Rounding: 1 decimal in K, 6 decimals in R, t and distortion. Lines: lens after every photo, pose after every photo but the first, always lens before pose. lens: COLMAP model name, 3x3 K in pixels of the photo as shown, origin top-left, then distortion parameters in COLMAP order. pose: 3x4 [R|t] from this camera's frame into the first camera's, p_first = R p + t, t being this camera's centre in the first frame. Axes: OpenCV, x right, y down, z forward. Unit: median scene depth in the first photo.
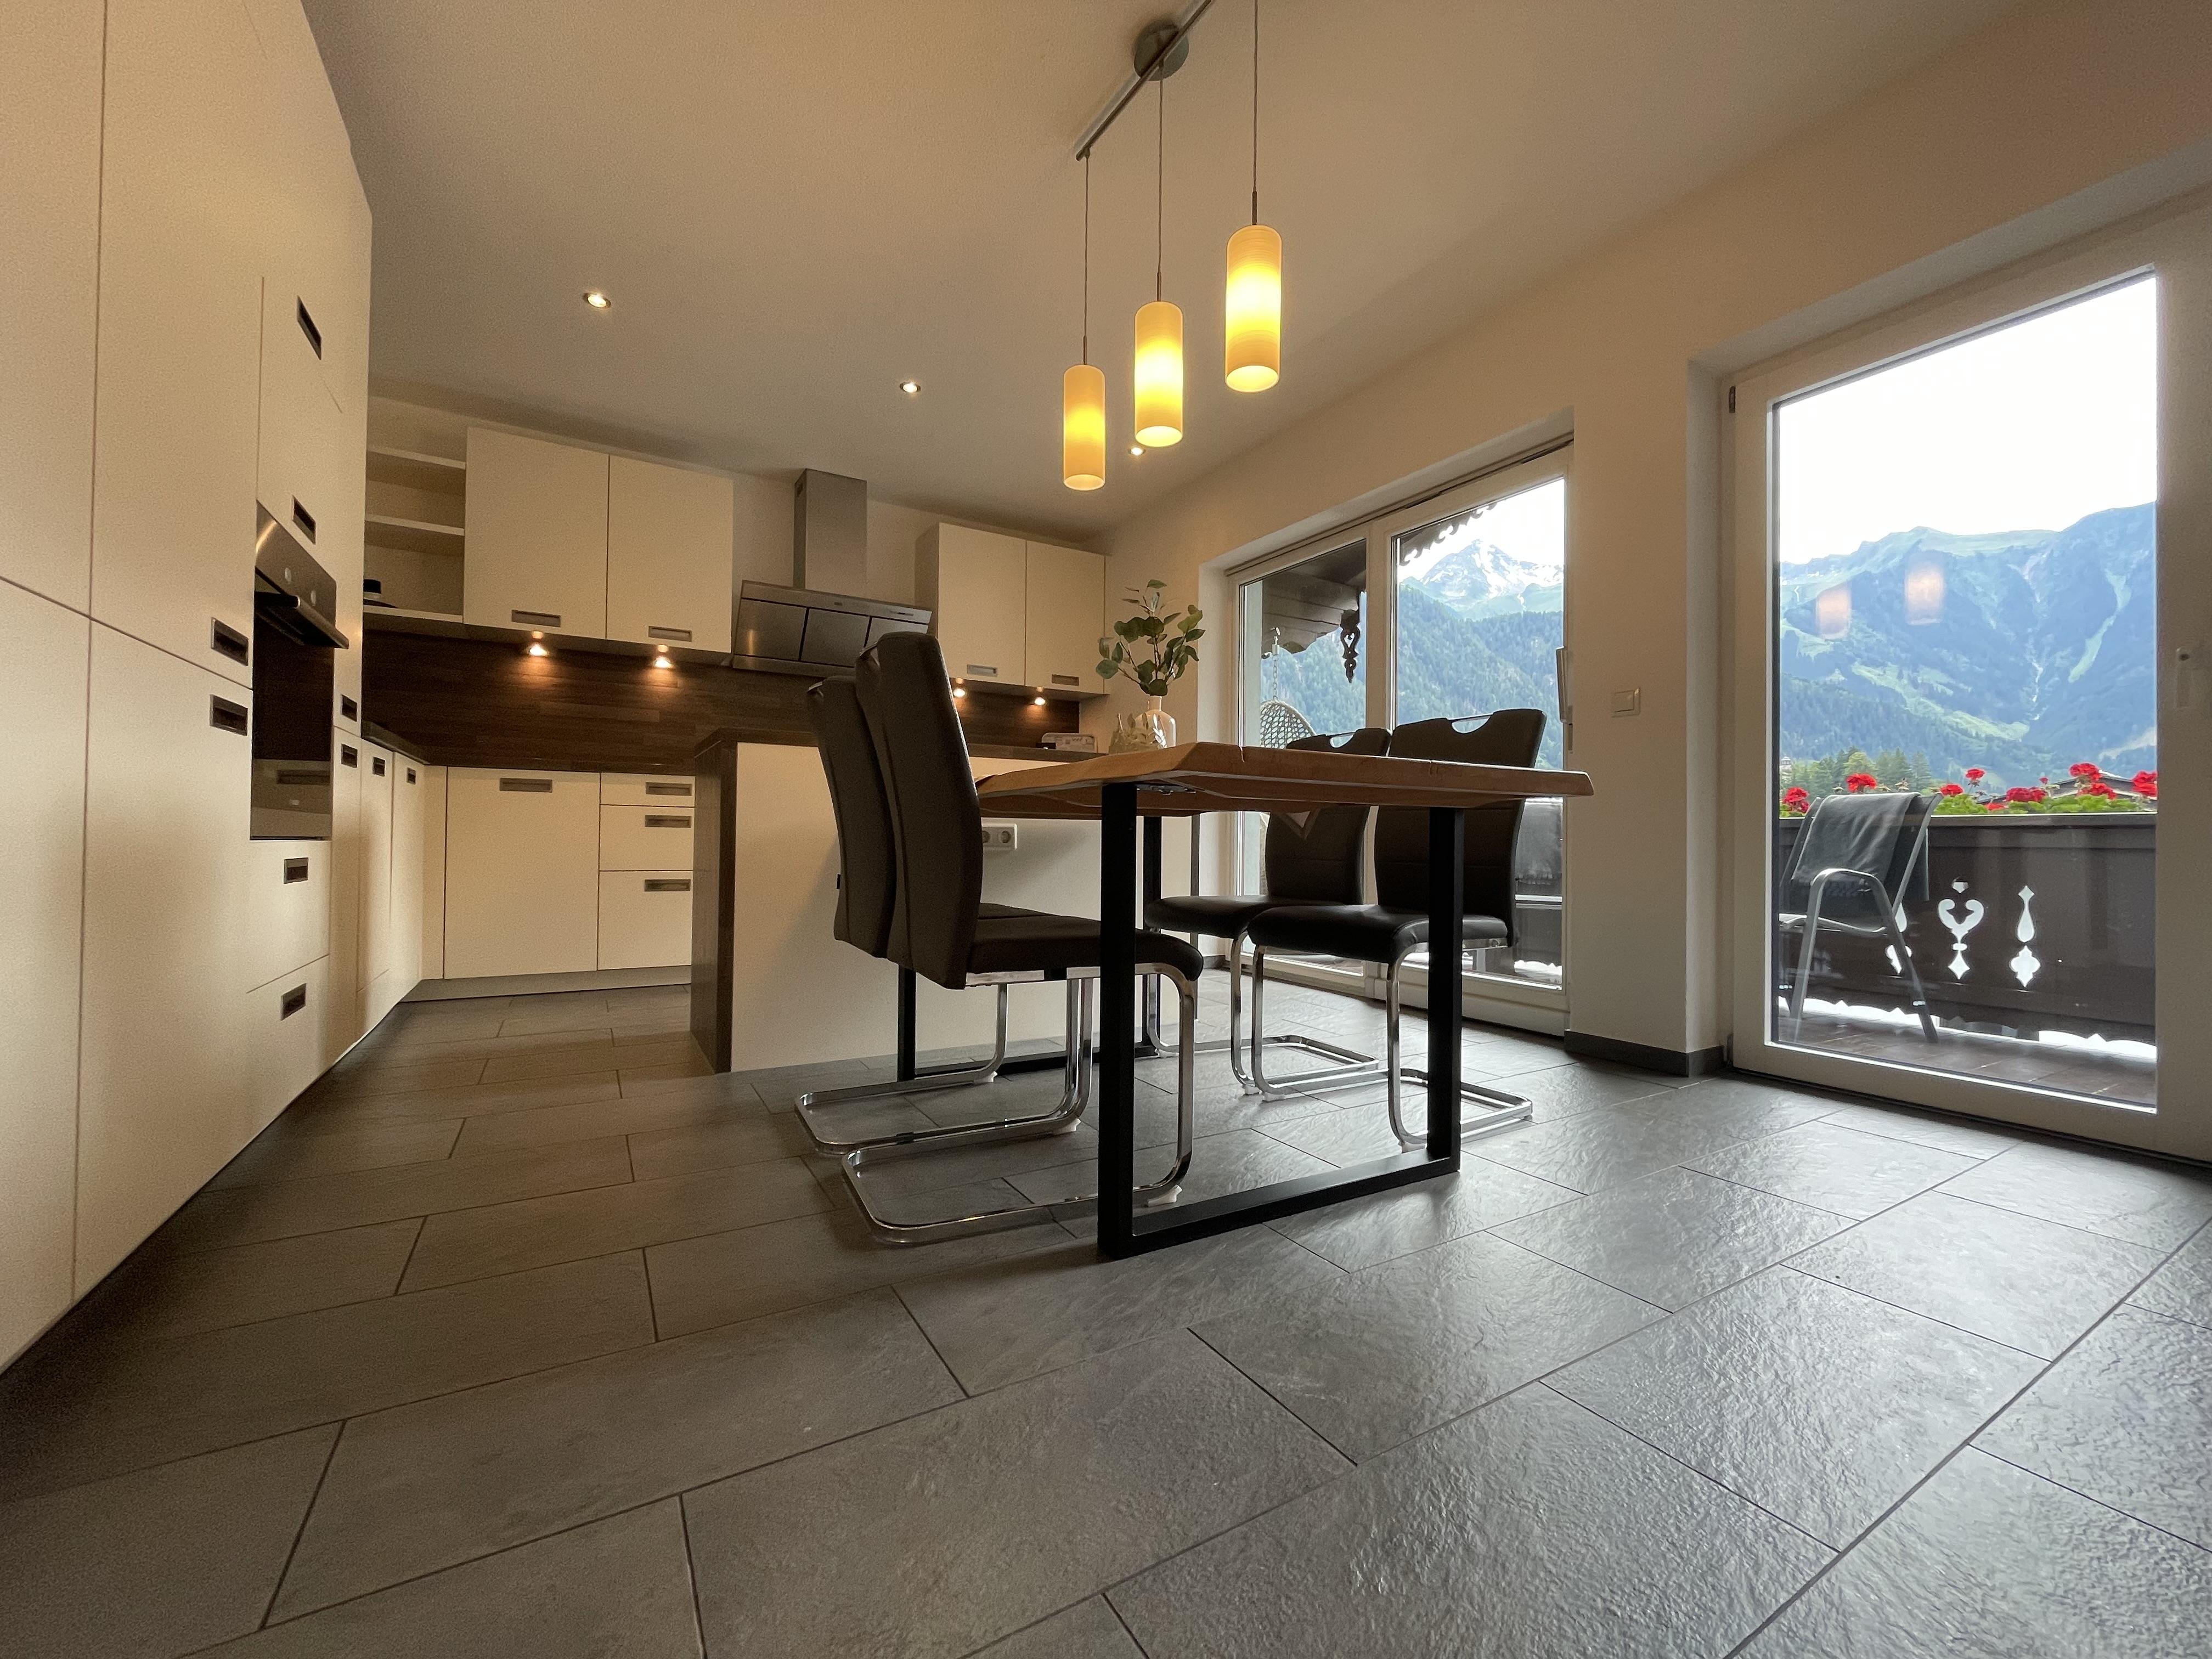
lens RADIAL K [[899.9, 0, 1101.7], [0, 899.9, 835.5], [0, 0, 1]] dist [-0.001919, -0.000006]
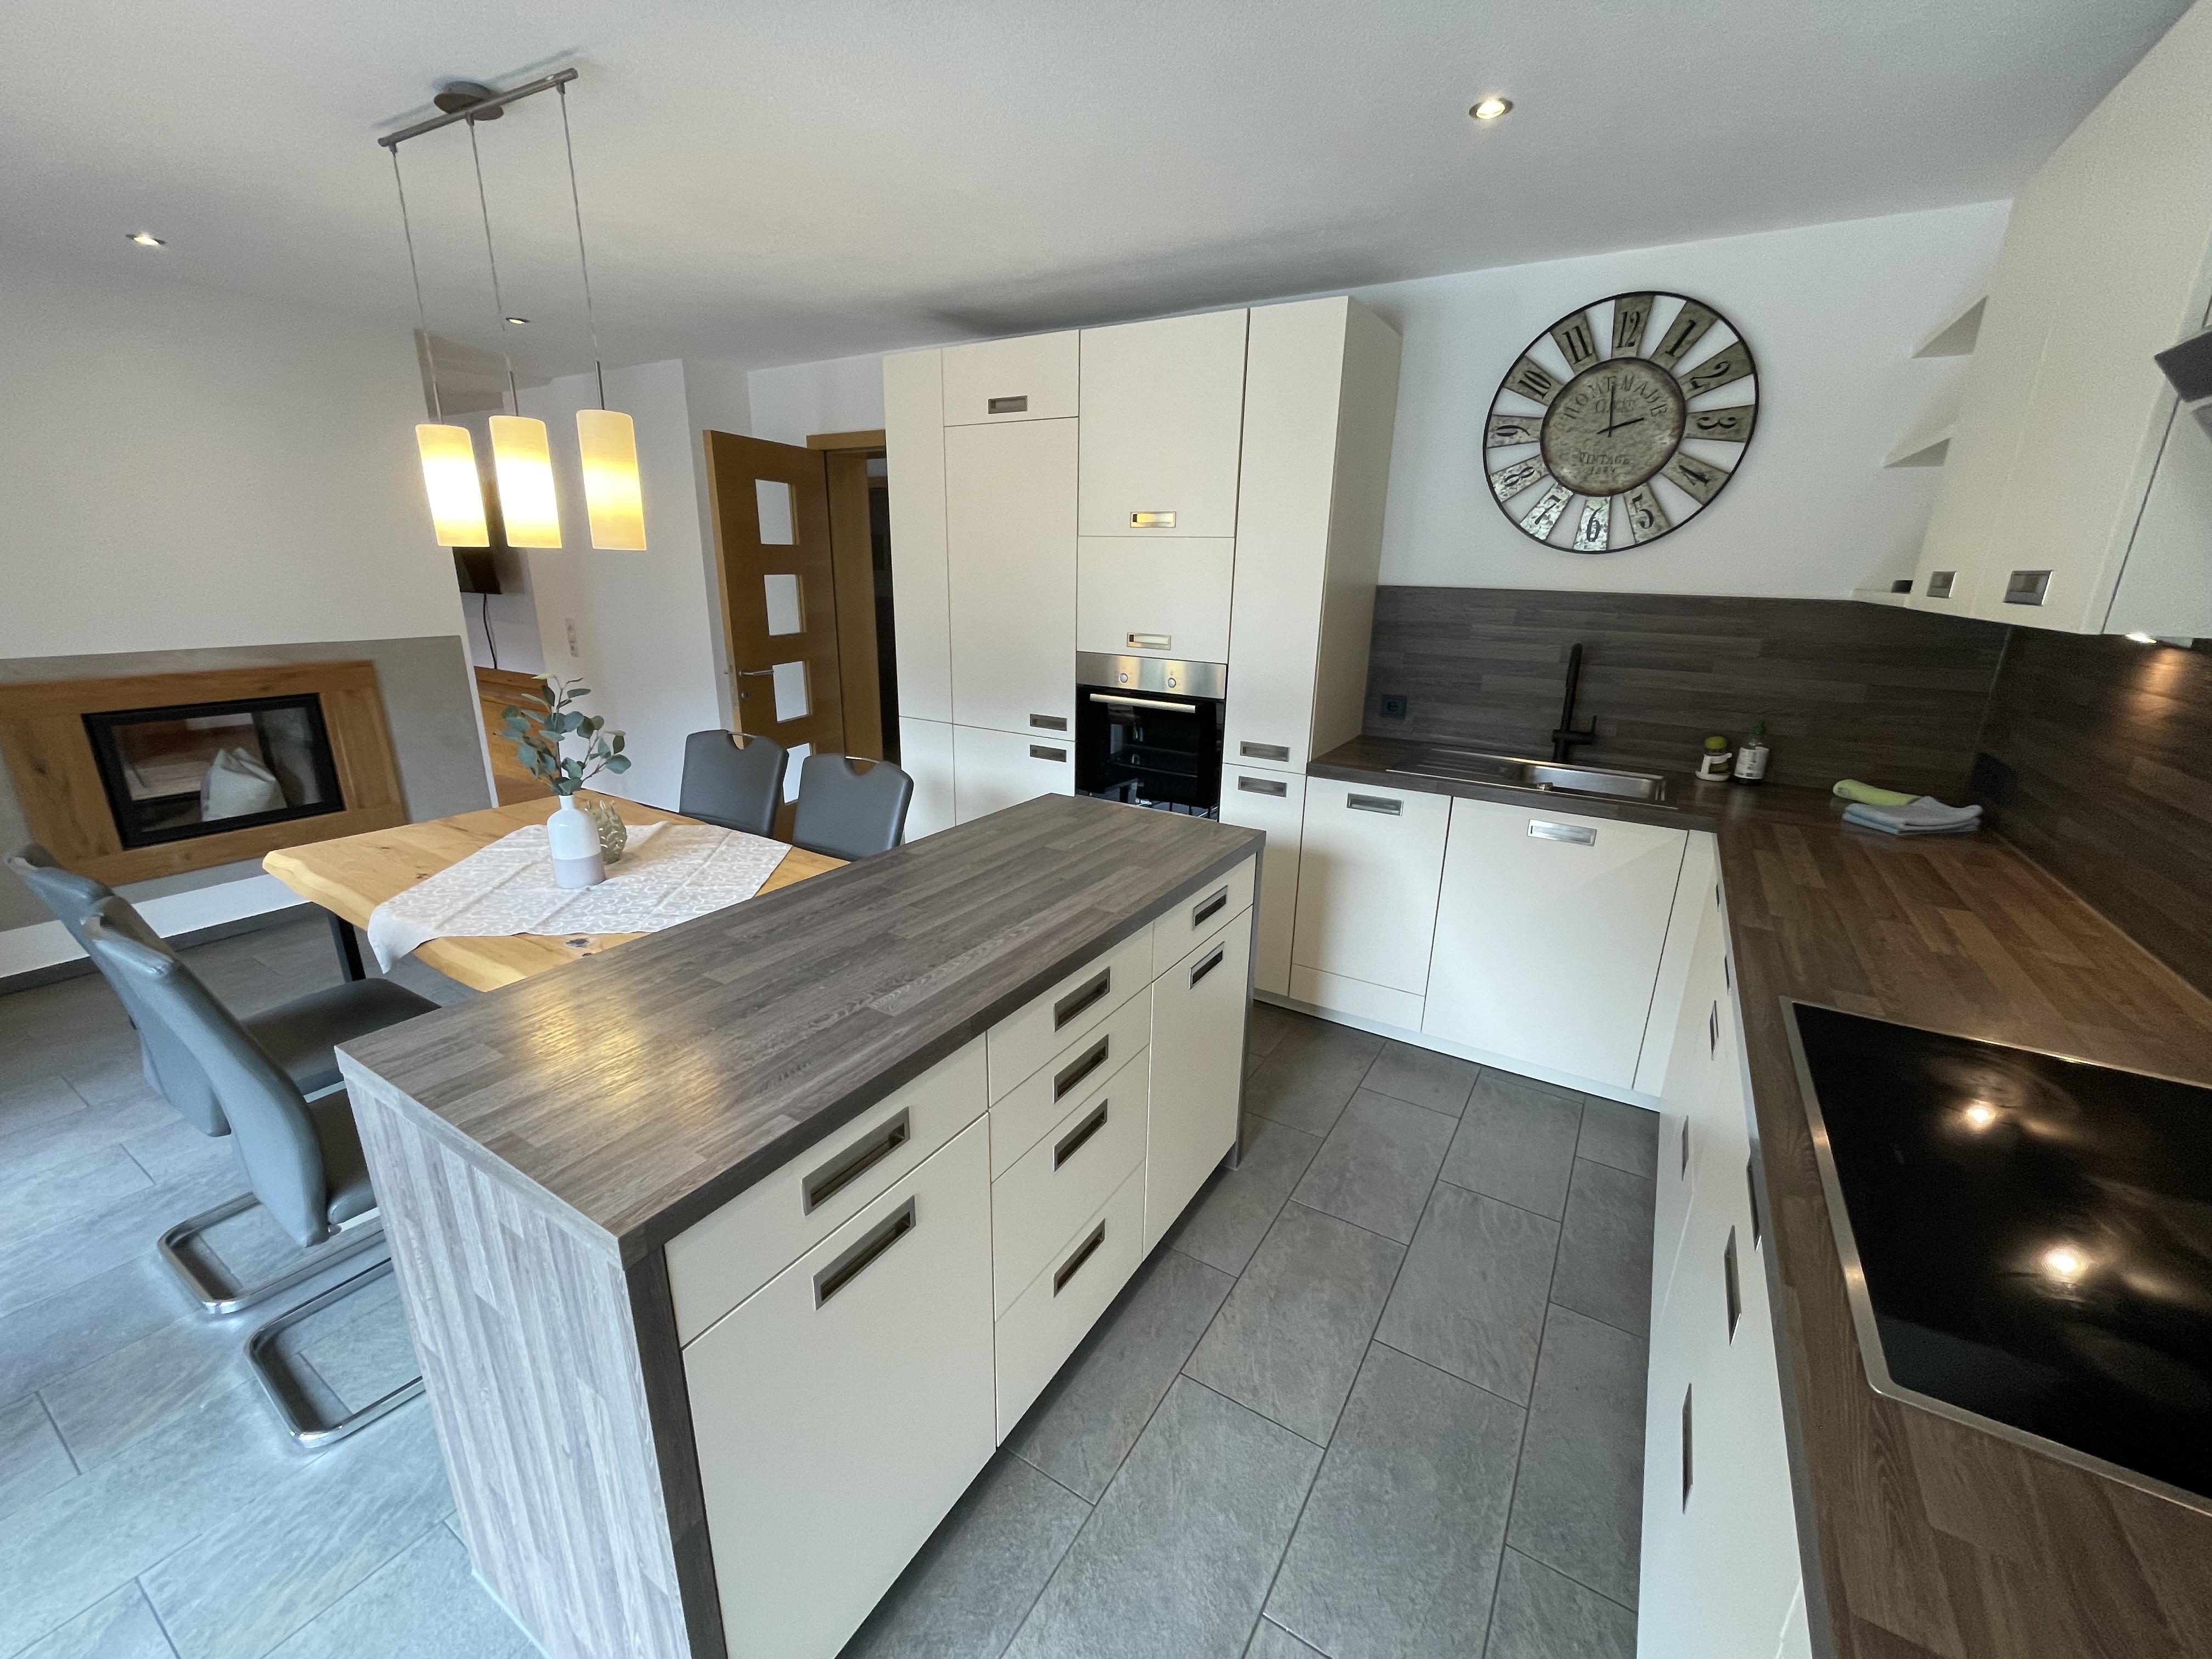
lens RADIAL K [[899.9, 0, 1102.6], [0, 899.9, 829.1], [0, 0, 1]] dist [-0.001919, -0.000006]
pose [[-0.883914, 0.106372, -0.455391, -0.008407], [-0.025658, 0.961289, 0.274344, -0.410522], [0.466945, 0.254181, -0.846968, 2.155868]]
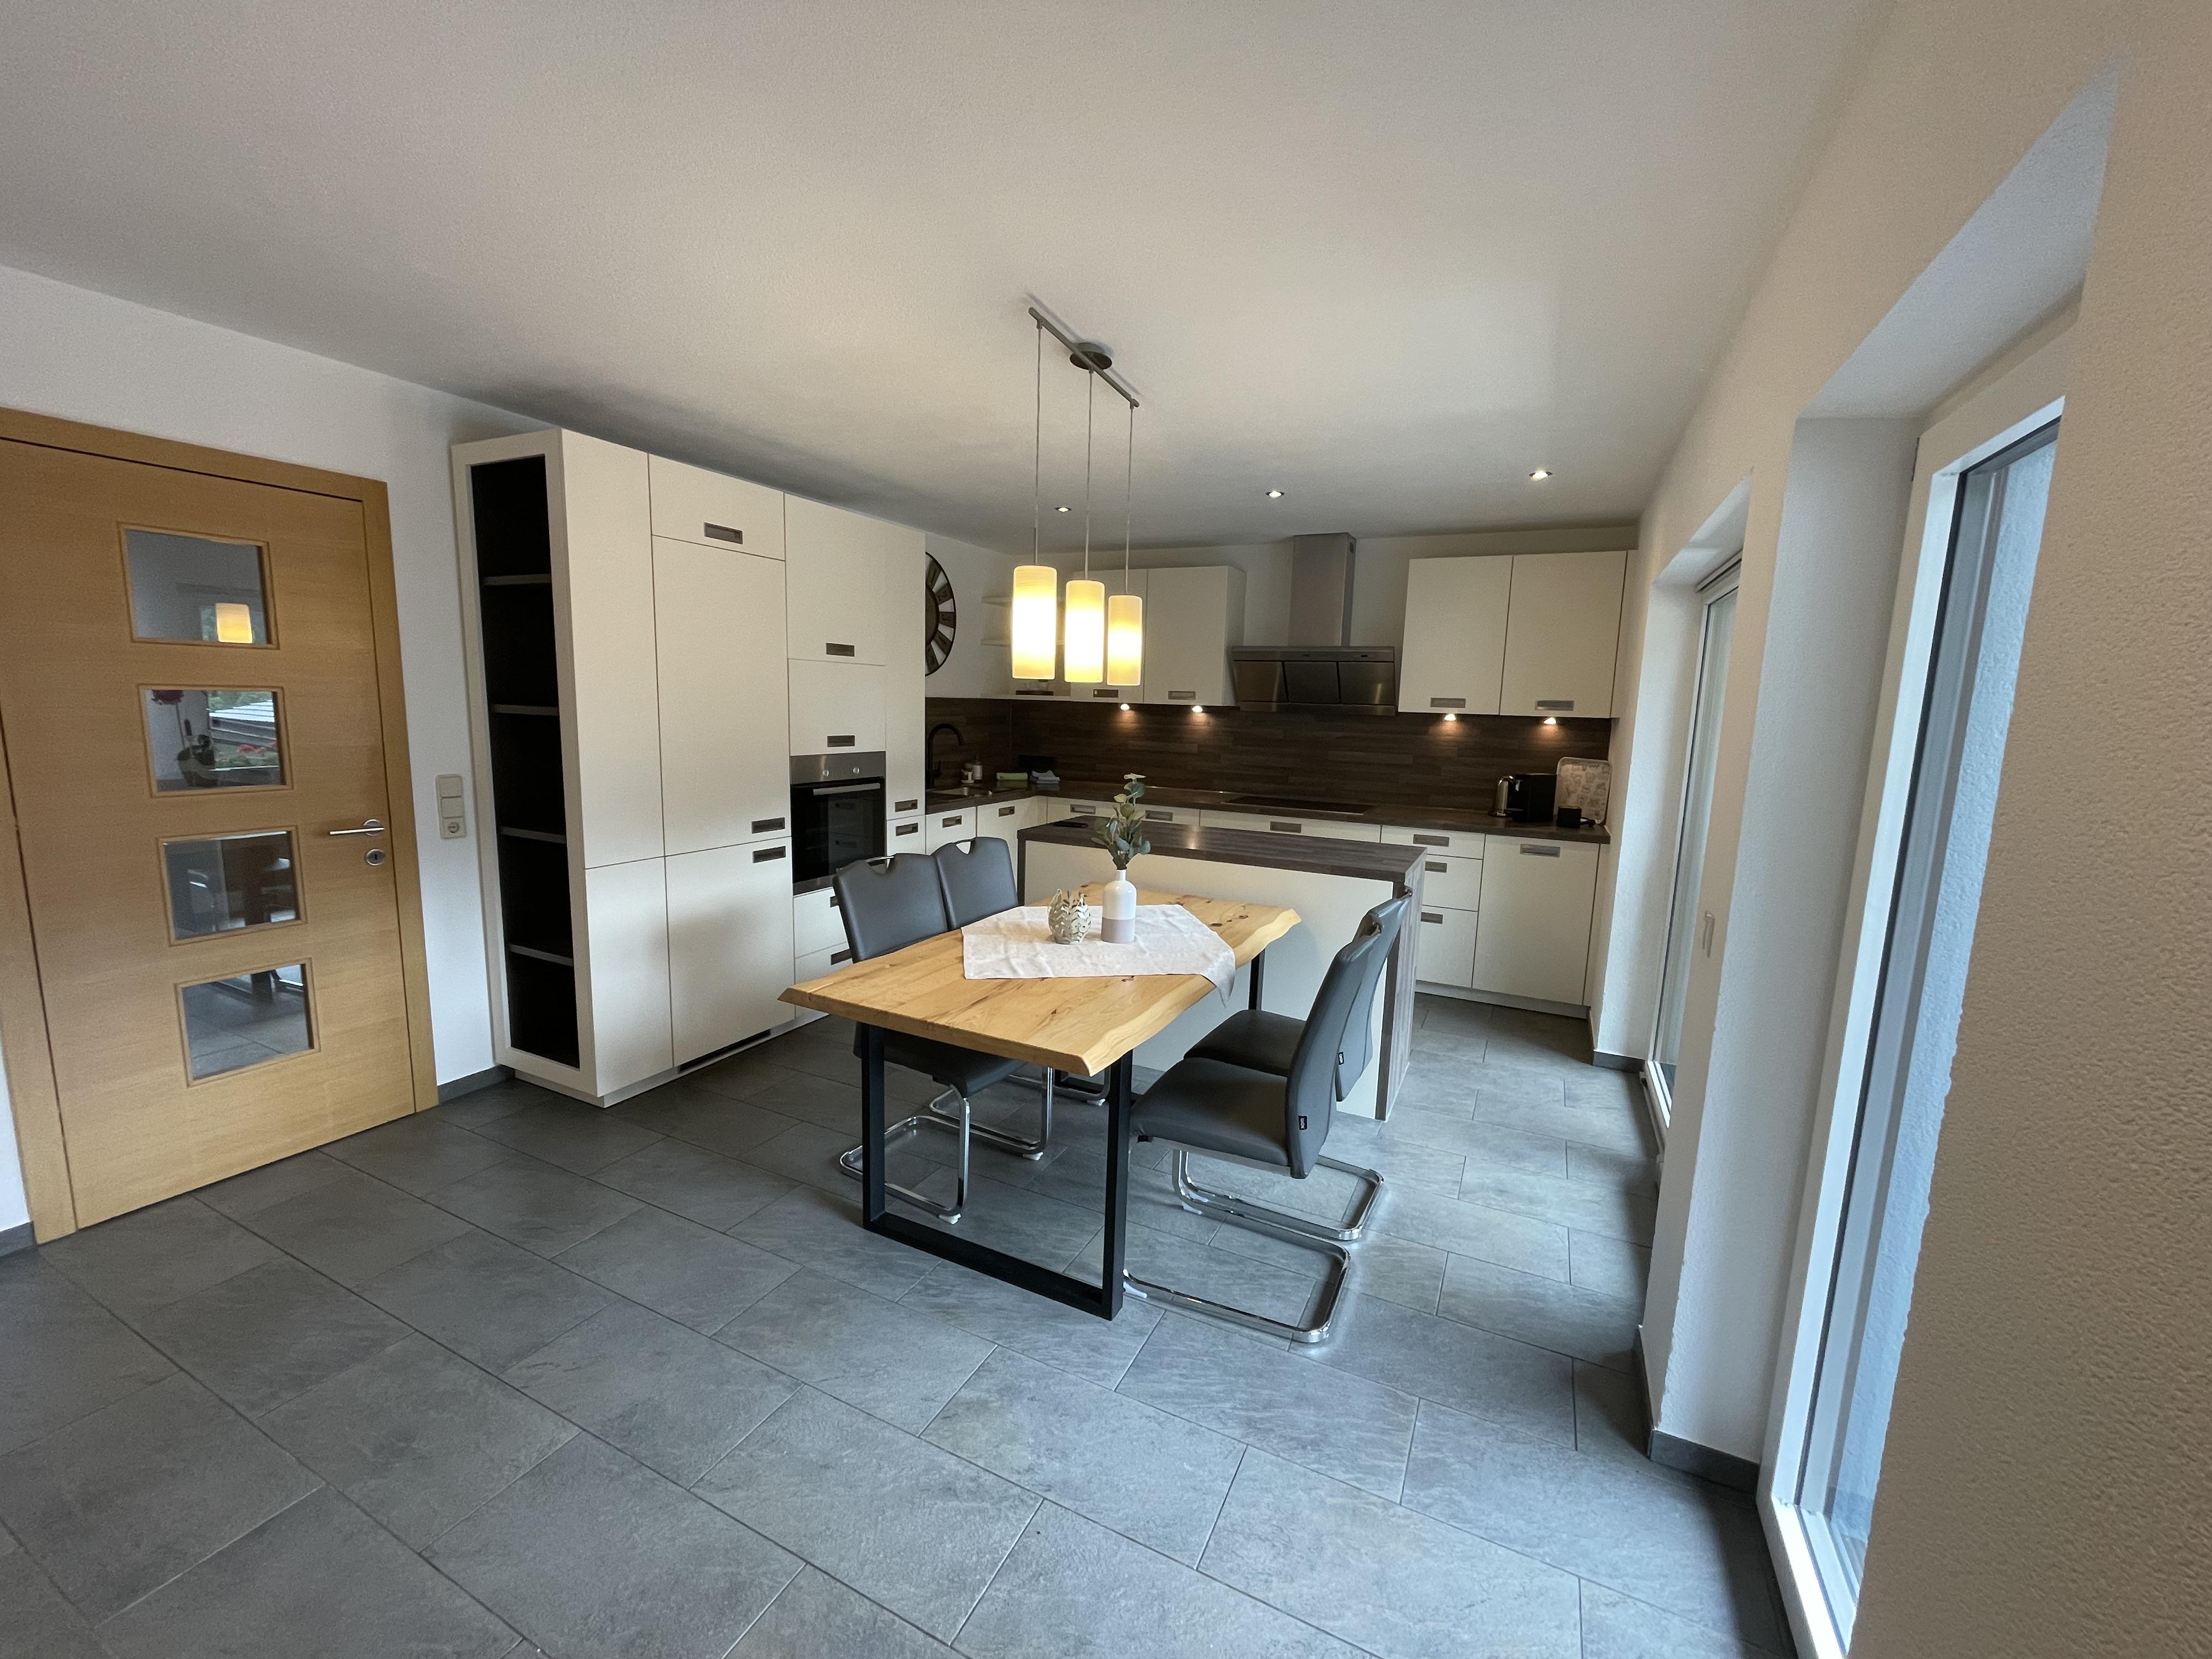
lens RADIAL K [[899.9, 0, 1110.9], [0, 899.9, 829.5], [0, 0, 1]] dist [-0.001919, -0.000006]
pose [[0.555286, 0.126311, -0.822011, 1.109464], [-0.018390, 0.990022, 0.139705, -0.395189], [0.831456, -0.062460, 0.552068, 0.289899]]
